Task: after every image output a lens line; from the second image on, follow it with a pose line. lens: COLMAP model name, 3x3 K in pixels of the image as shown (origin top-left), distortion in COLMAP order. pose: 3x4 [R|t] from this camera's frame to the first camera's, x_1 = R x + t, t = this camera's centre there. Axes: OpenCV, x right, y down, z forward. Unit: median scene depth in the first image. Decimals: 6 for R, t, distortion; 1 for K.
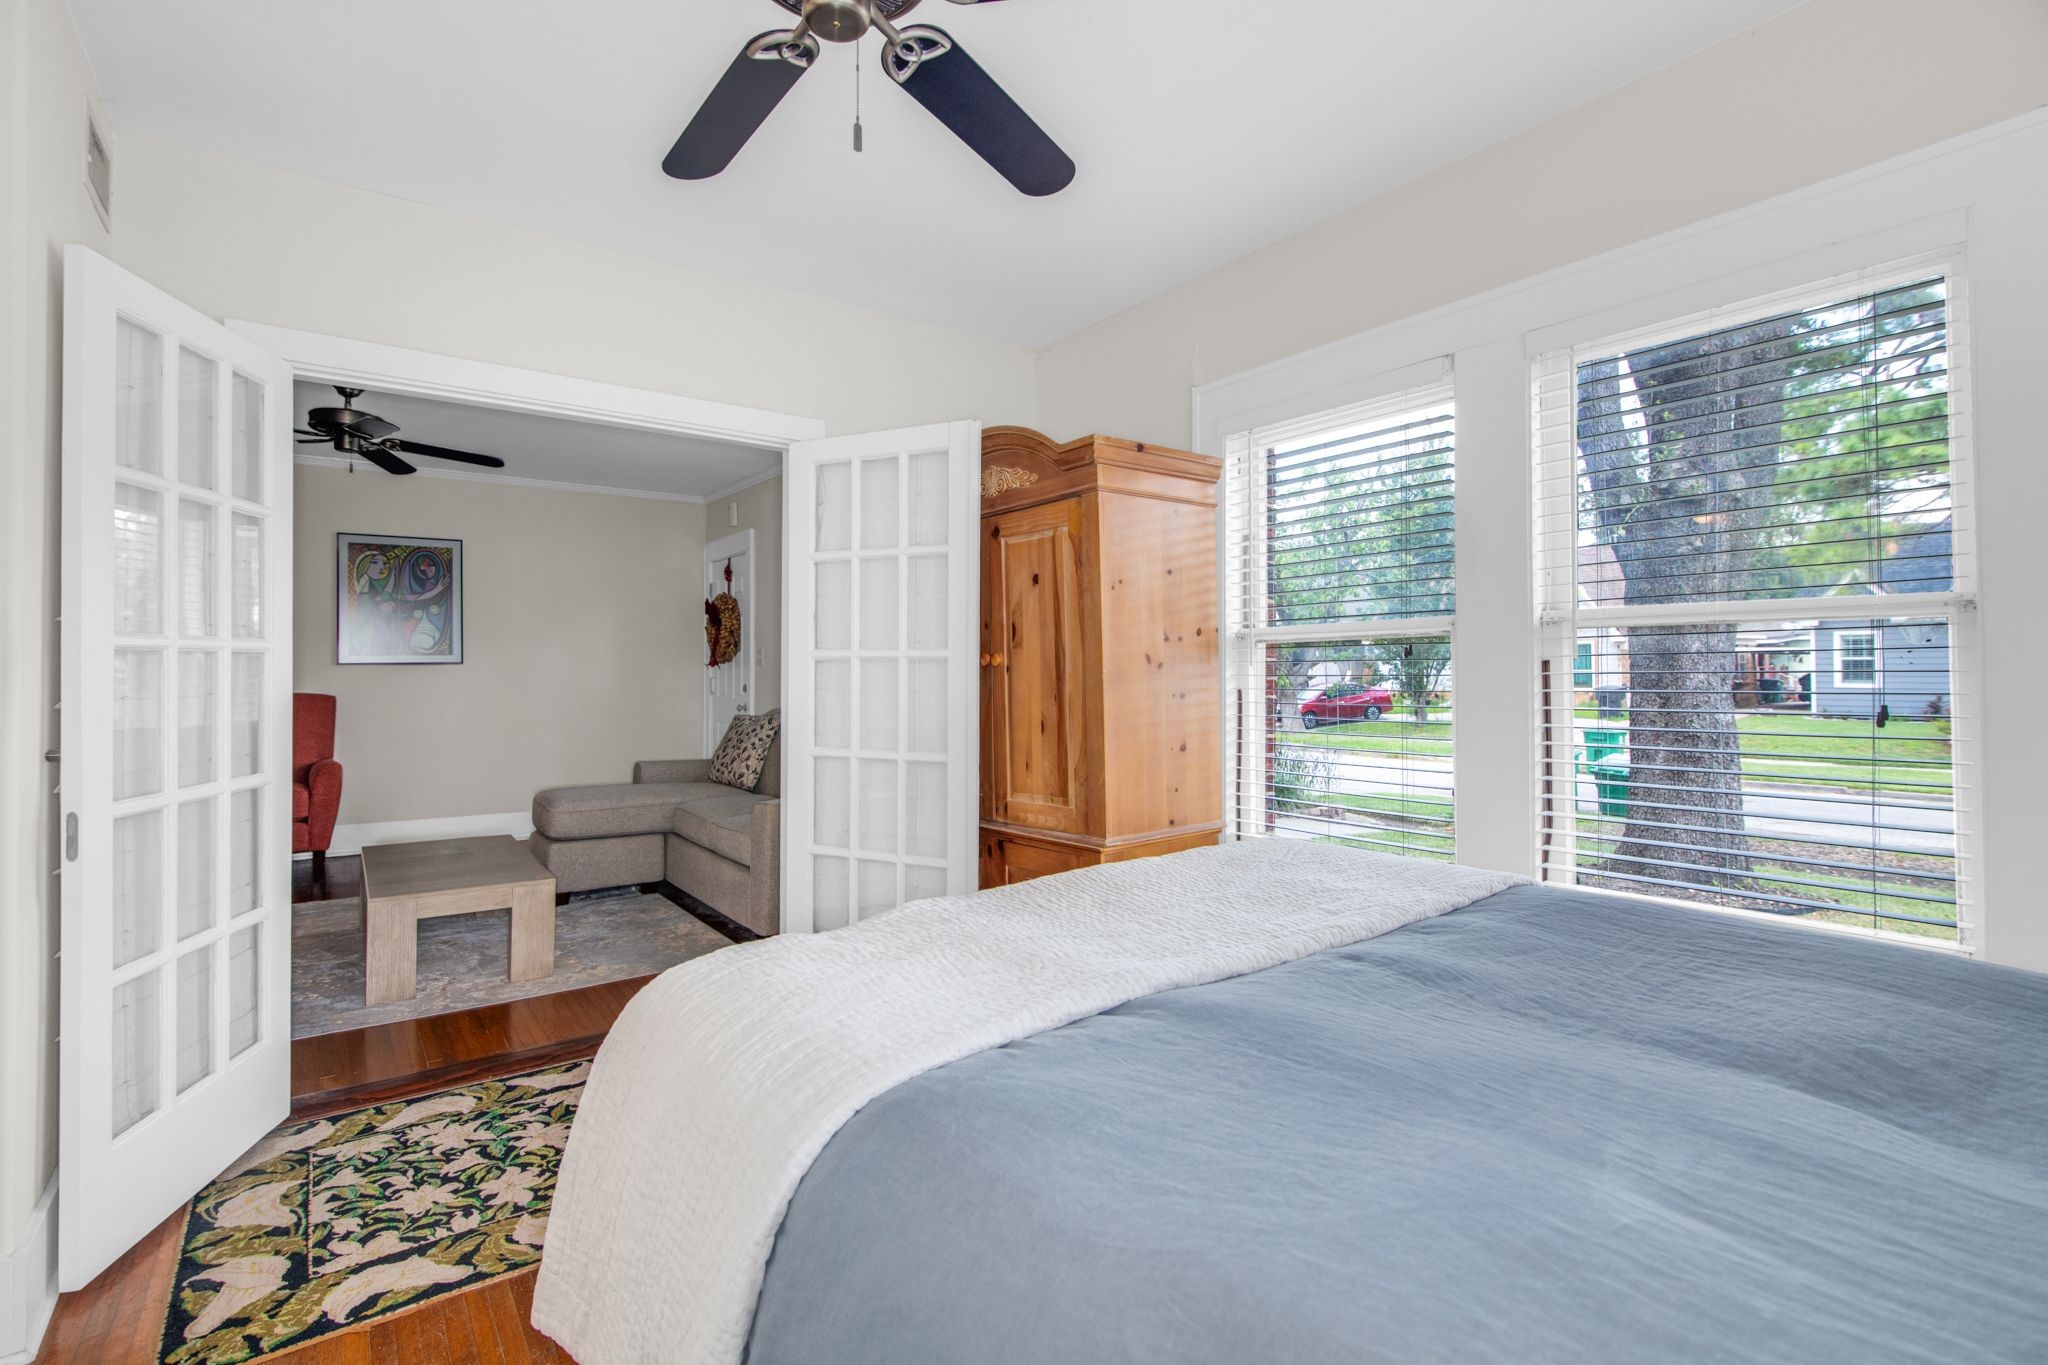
lens RADIAL K [[942.3, 0, 1012.5], [0, 942.3, 661.6], [0, 0, 1]] dist [-0.006497, 0.000512]
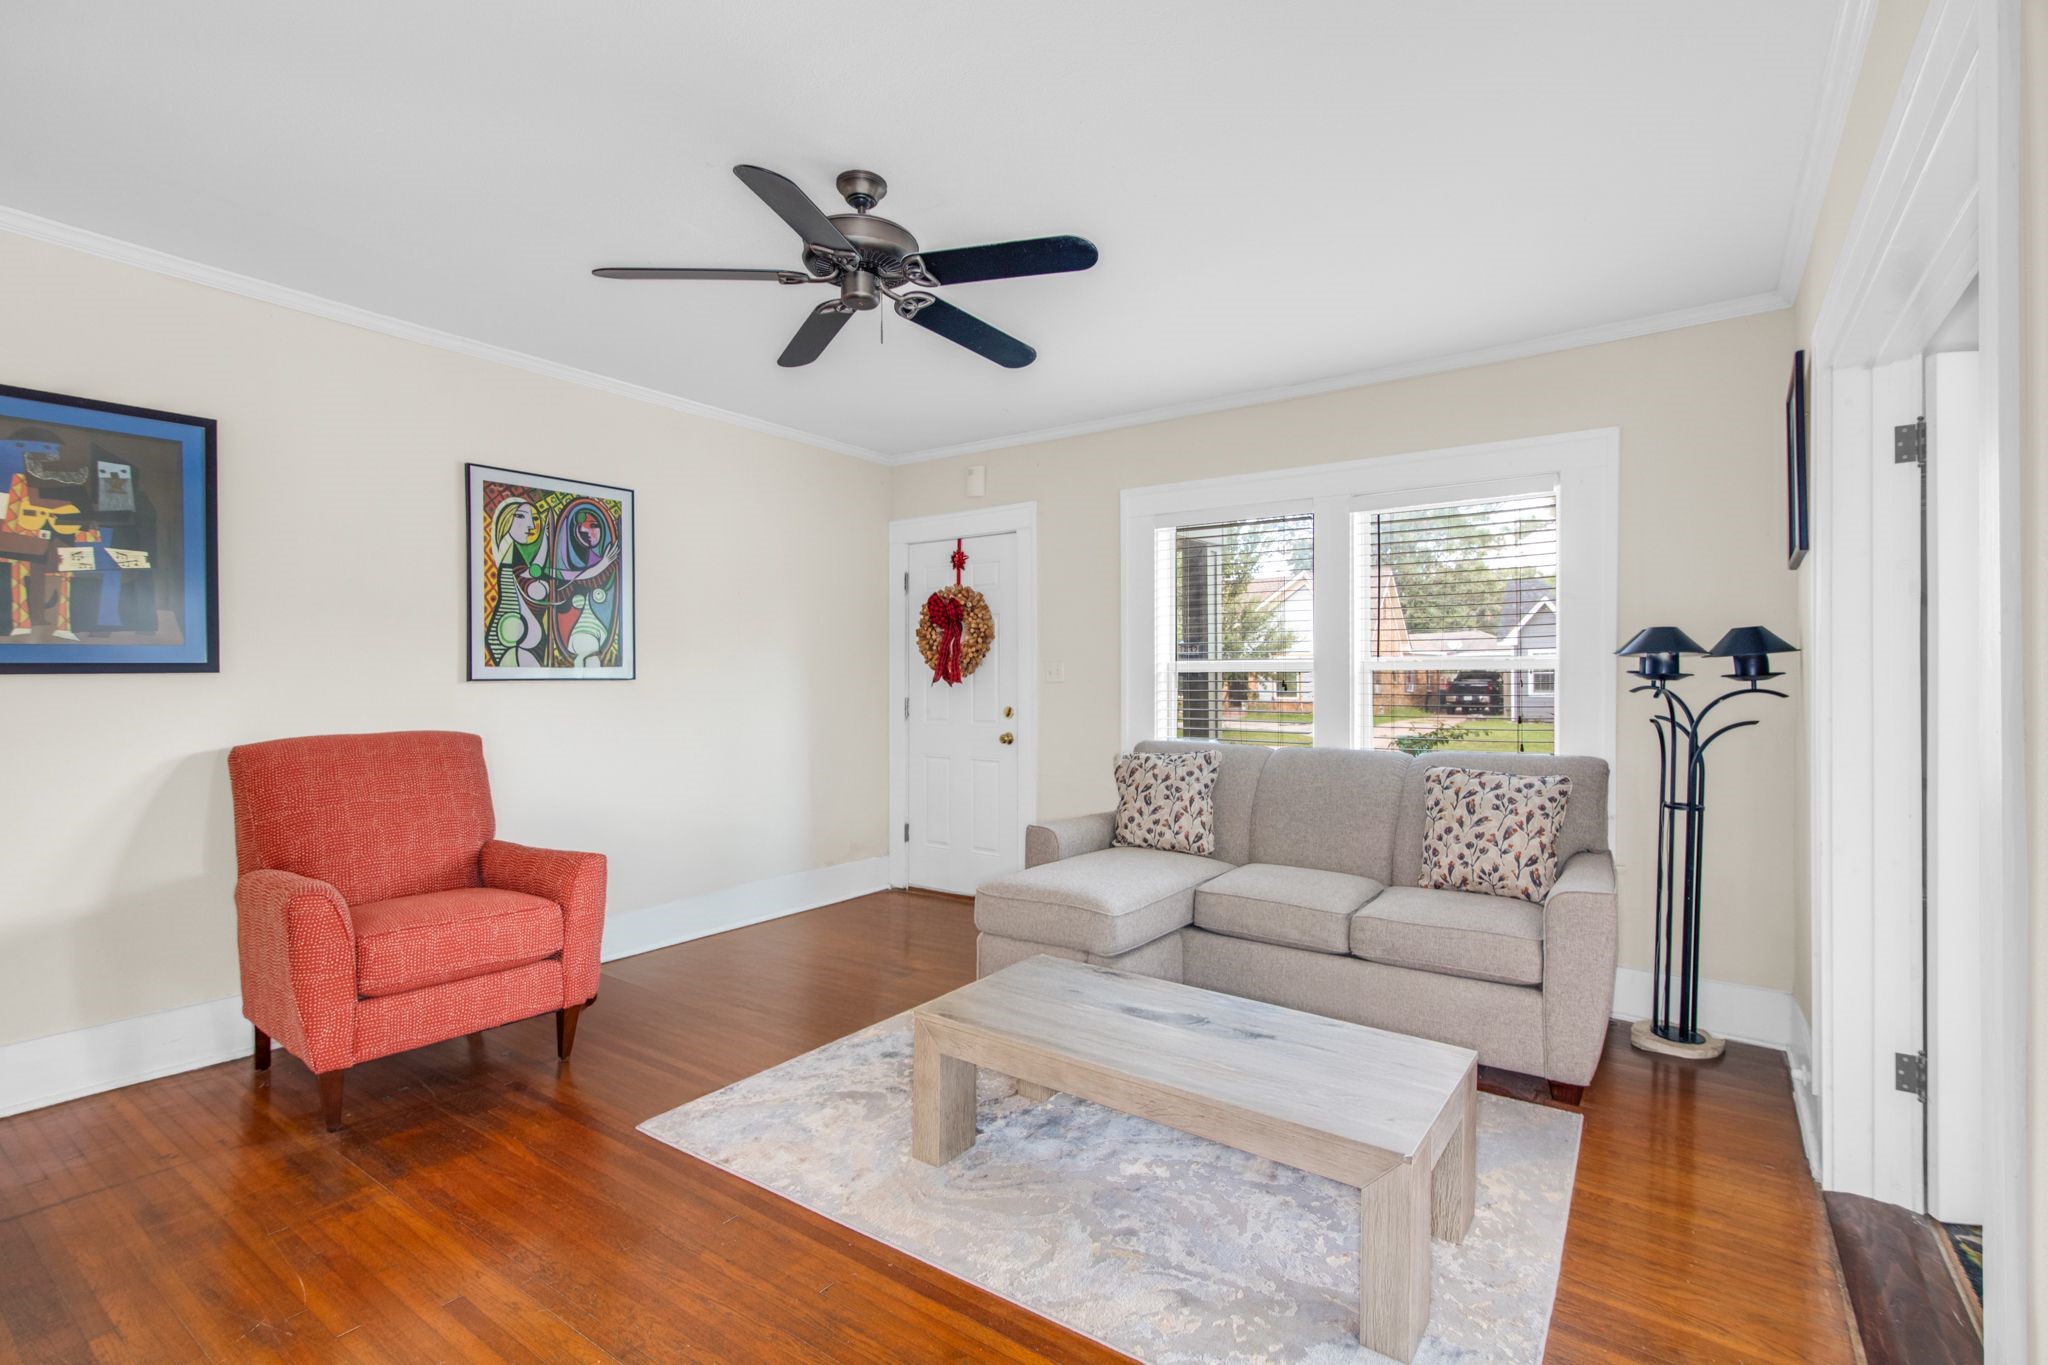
lens RADIAL K [[942.3, 0, 1022.2], [0, 942.3, 681.8], [0, 0, 1]] dist [-0.006497, 0.000512]
pose [[0.950328, 0.001767, 0.311246, -0.544998], [-0.005530, 0.999922, 0.011206, -0.005346], [-0.311202, -0.012371, 0.950263, 0.302049]]
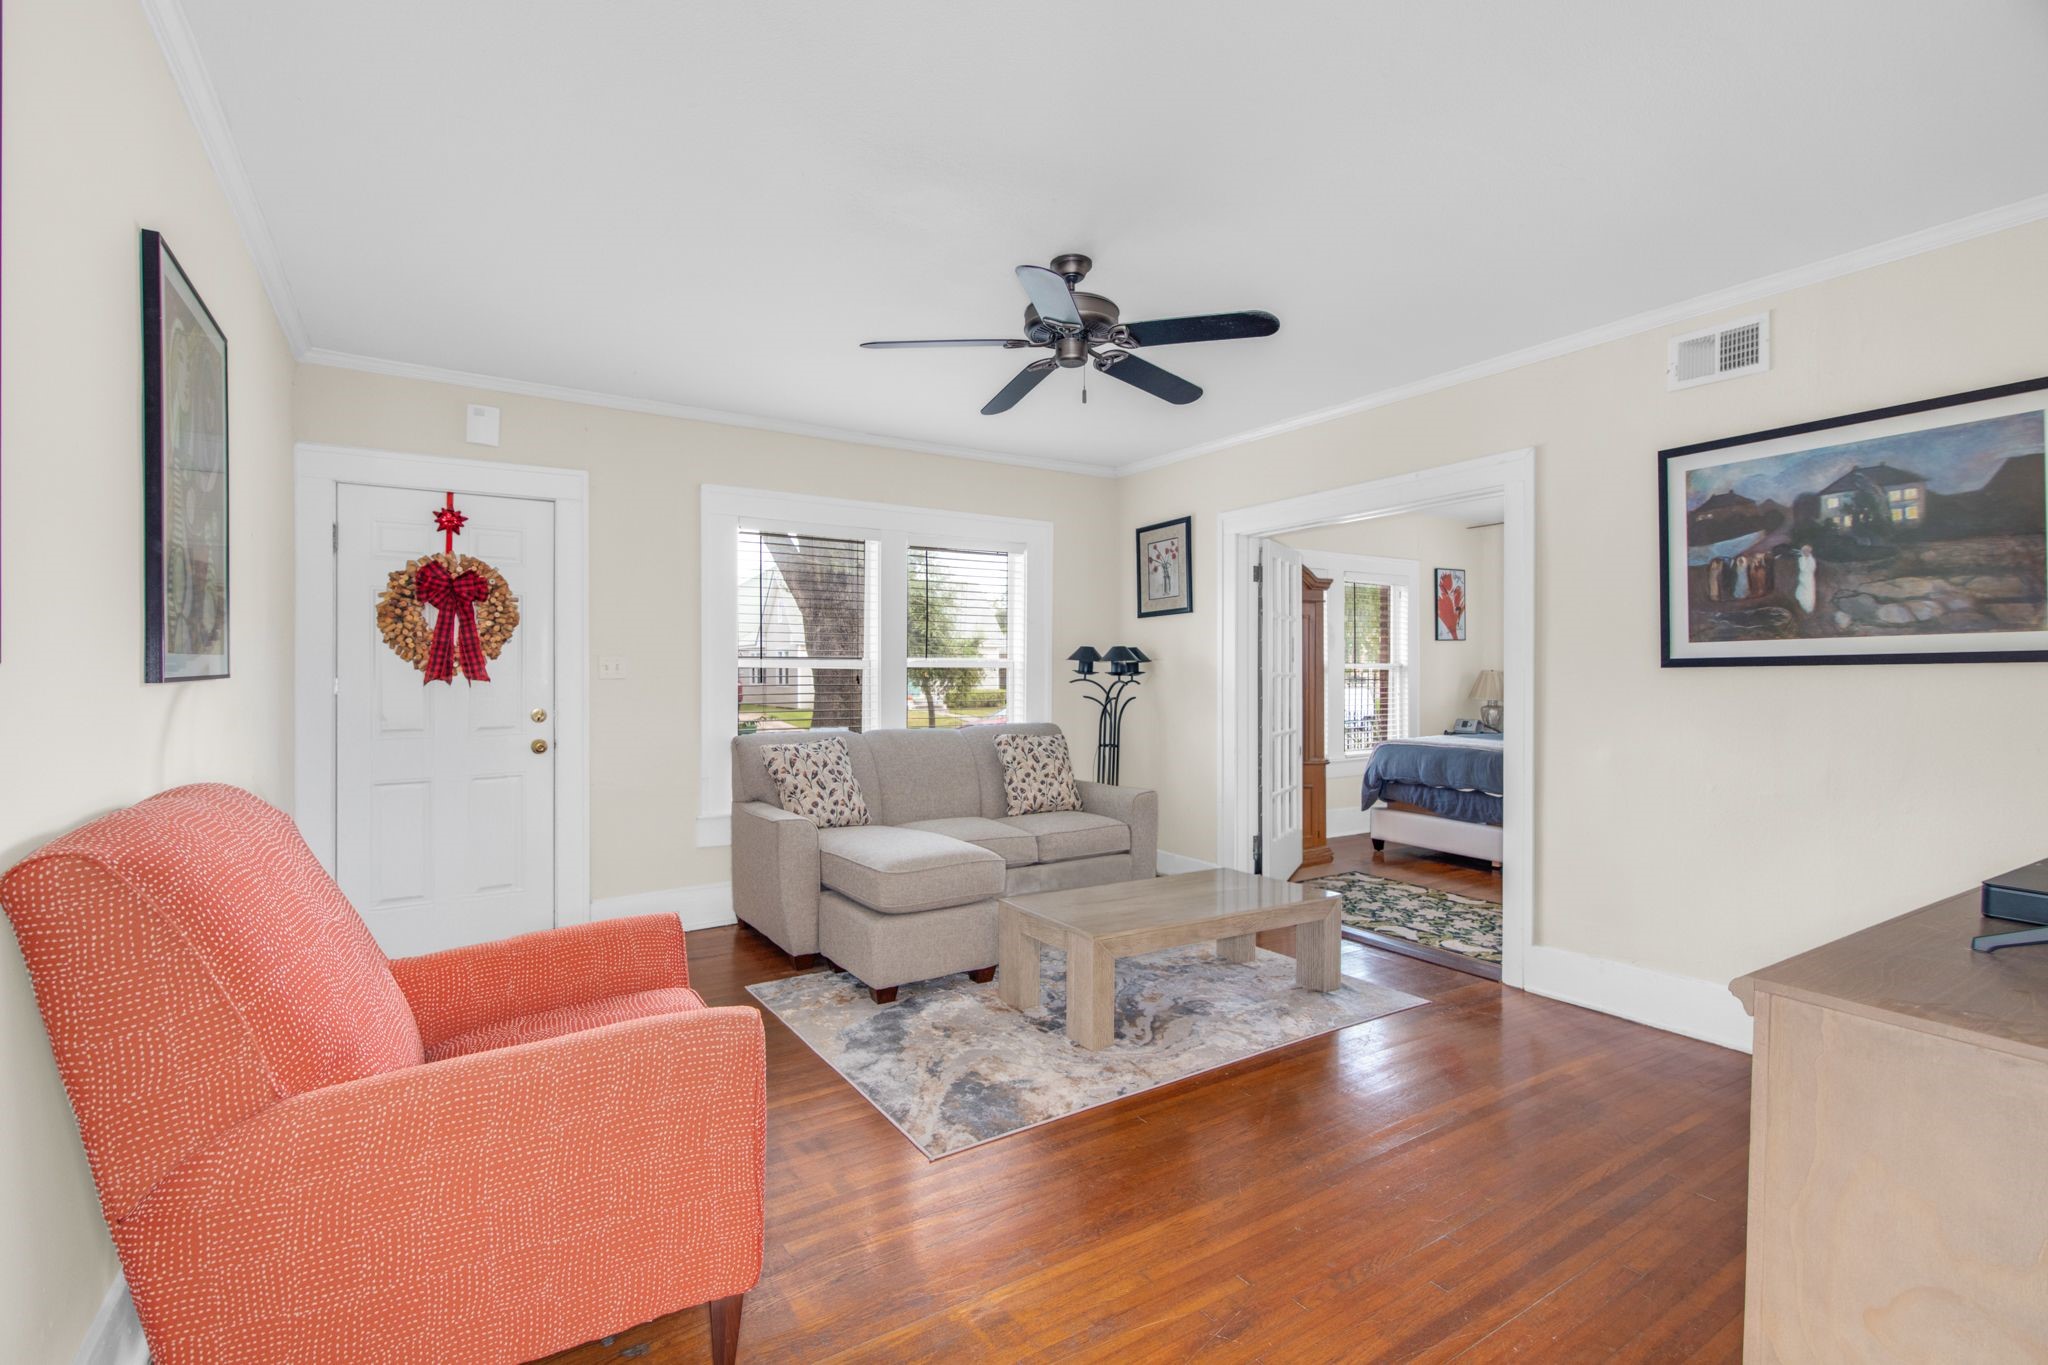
lens RADIAL K [[942.3, 0, 1034.3], [0, 942.3, 671.5], [0, 0, 1]] dist [-0.006497, 0.000512]
pose [[0.056740, 0.005303, 0.998375, -0.934630], [-0.009901, 0.999940, -0.004749, -0.001674], [-0.998340, -0.009616, 0.056789, 0.662083]]
